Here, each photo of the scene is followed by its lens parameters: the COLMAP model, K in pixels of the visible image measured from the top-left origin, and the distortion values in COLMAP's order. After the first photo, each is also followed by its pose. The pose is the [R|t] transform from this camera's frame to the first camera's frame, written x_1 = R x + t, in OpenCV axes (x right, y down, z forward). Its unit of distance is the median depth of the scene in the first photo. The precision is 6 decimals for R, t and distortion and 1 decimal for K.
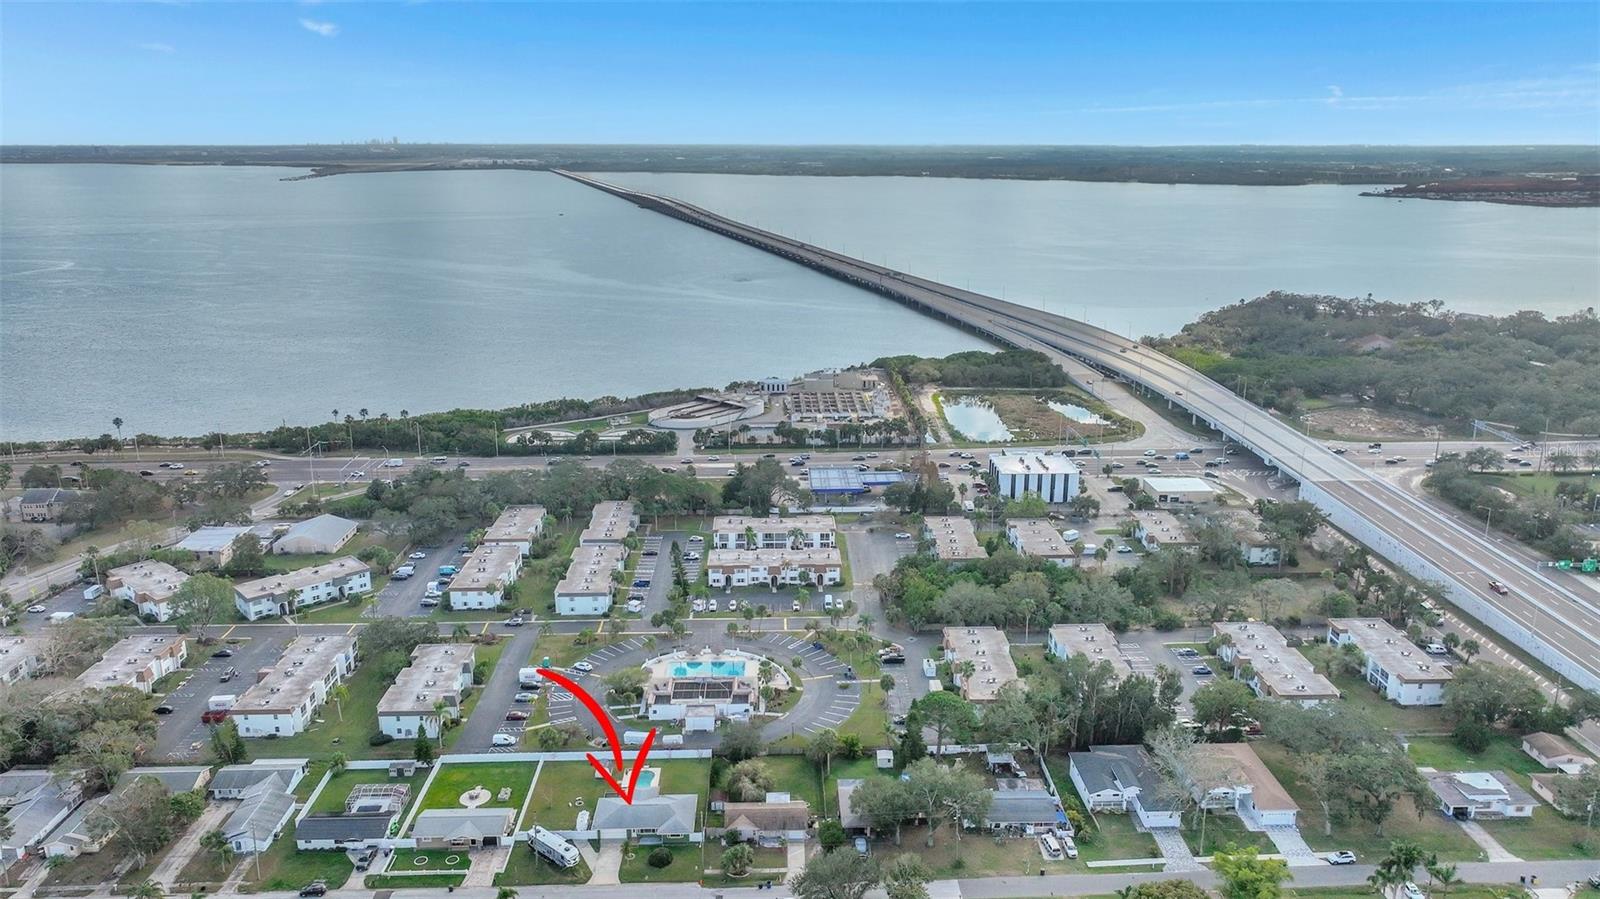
lens RADIAL K [[1135.6, 0, 806.0], [0, 1135.6, 472.9], [0, 0, 1]] dist [0.006558, 0.005229]
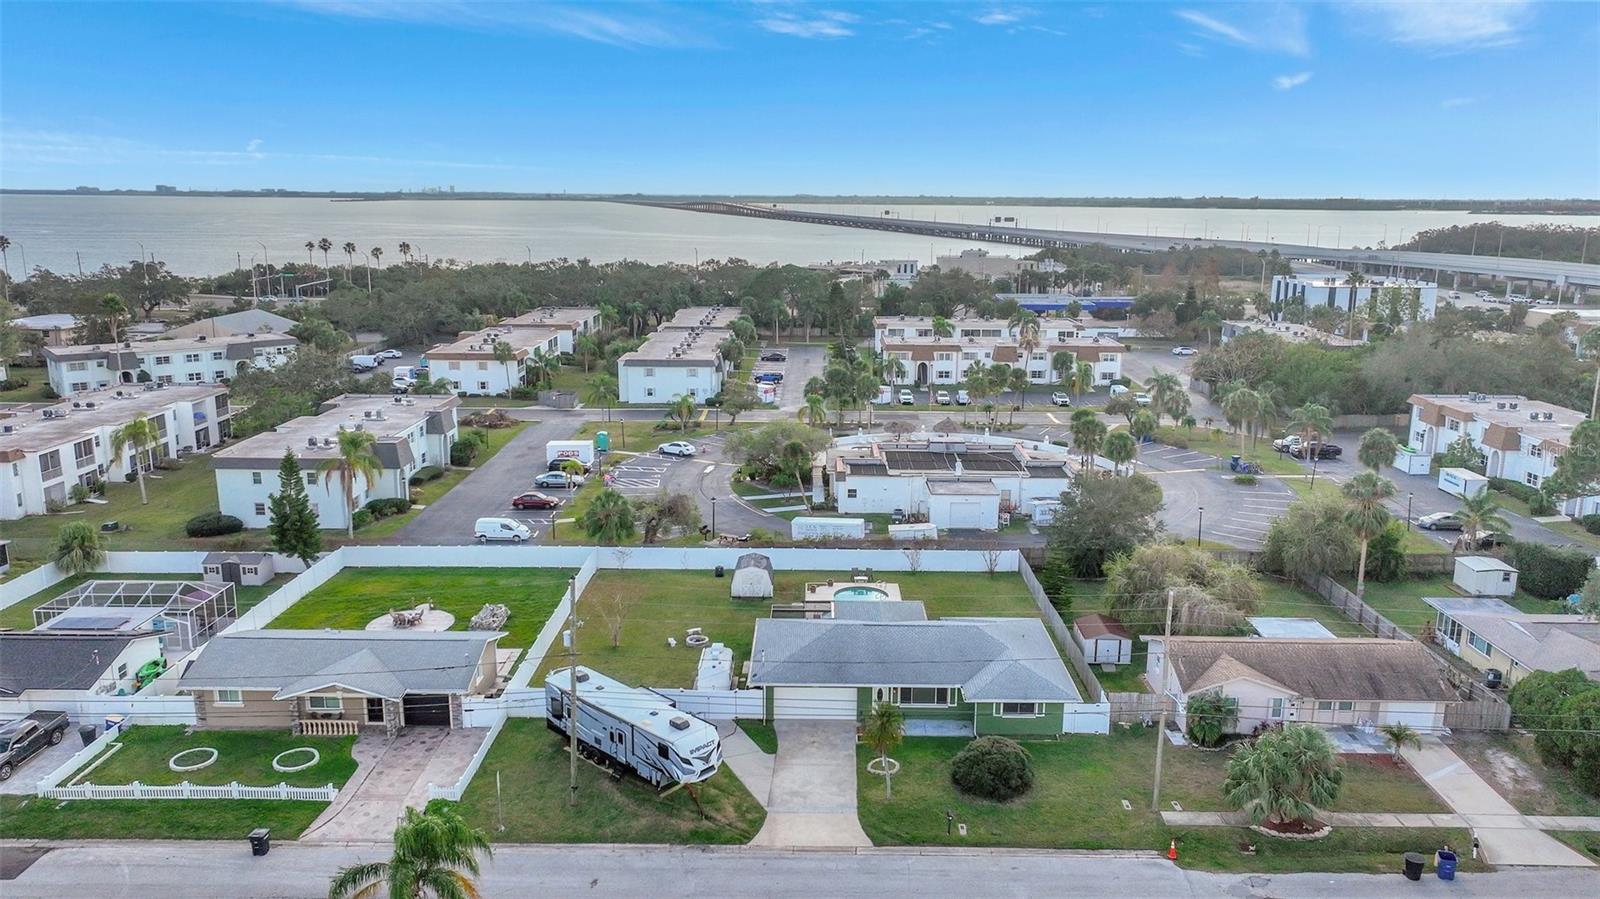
lens RADIAL K [[1135.6, 0, 805.3], [0, 1135.6, 465.6], [0, 0, 1]] dist [0.006558, 0.005229]
pose [[0.999124, 0.016881, -0.038302, -0.131982], [-0.019055, 0.998186, -0.057103, 0.220554], [0.037268, 0.057783, 0.997633, 0.556666]]
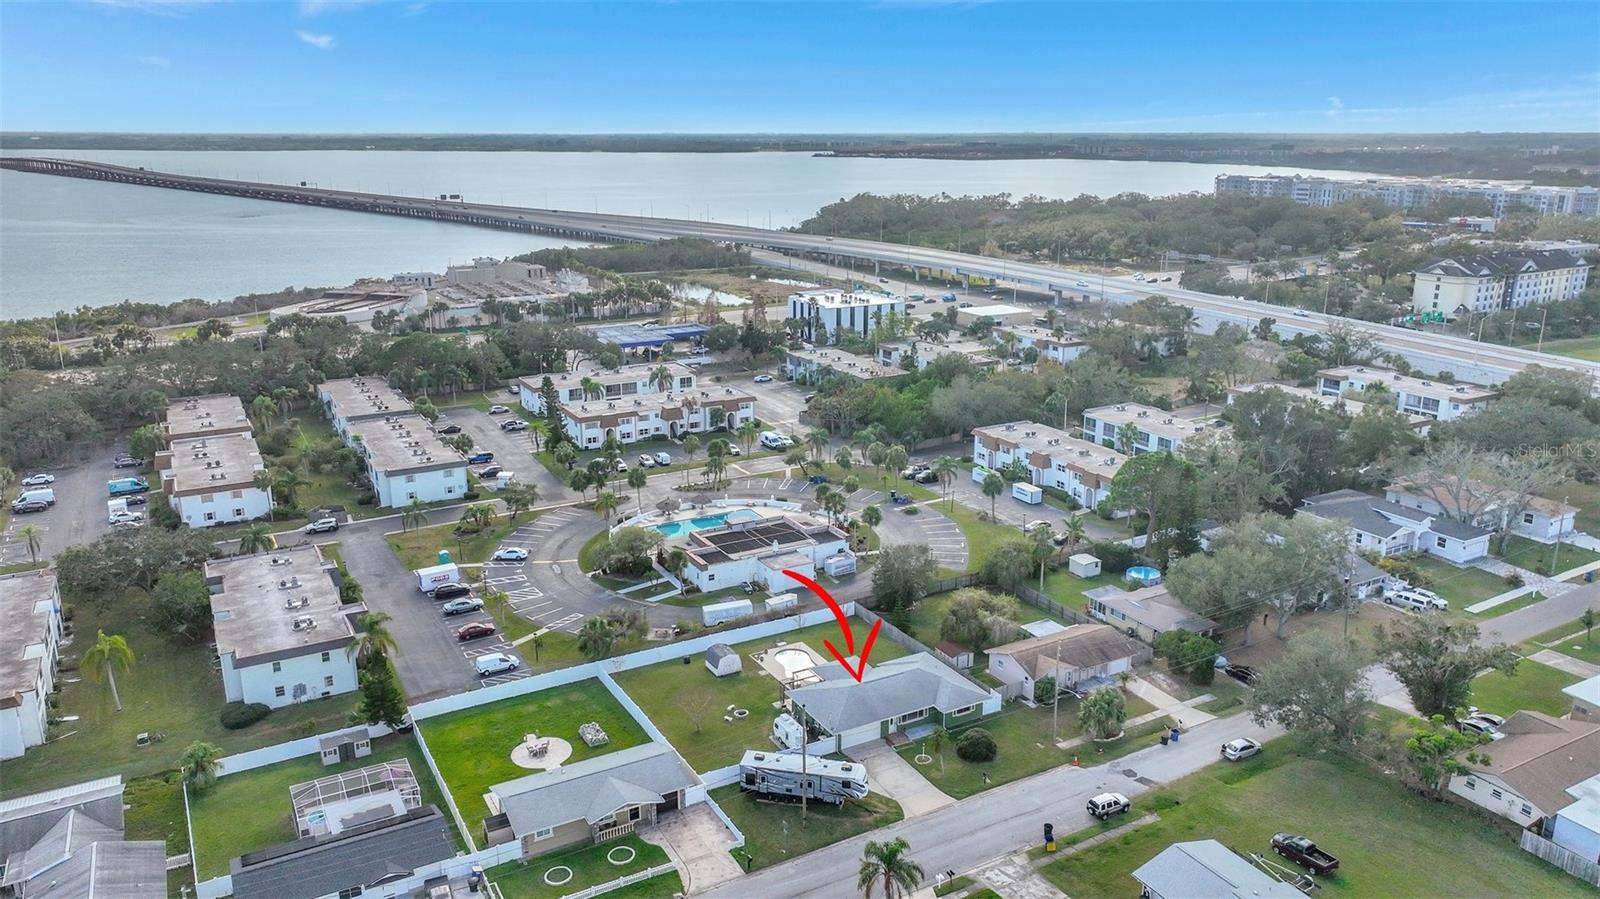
lens RADIAL K [[1135.6, 0, 805.7], [0, 1135.6, 464.6], [0, 0, 1]] dist [0.006558, 0.005229]
pose [[0.885288, -0.130611, 0.446325, -0.346403], [0.132769, 0.990790, 0.026594, 0.138065], [-0.445688, 0.035715, 0.894476, 0.419739]]
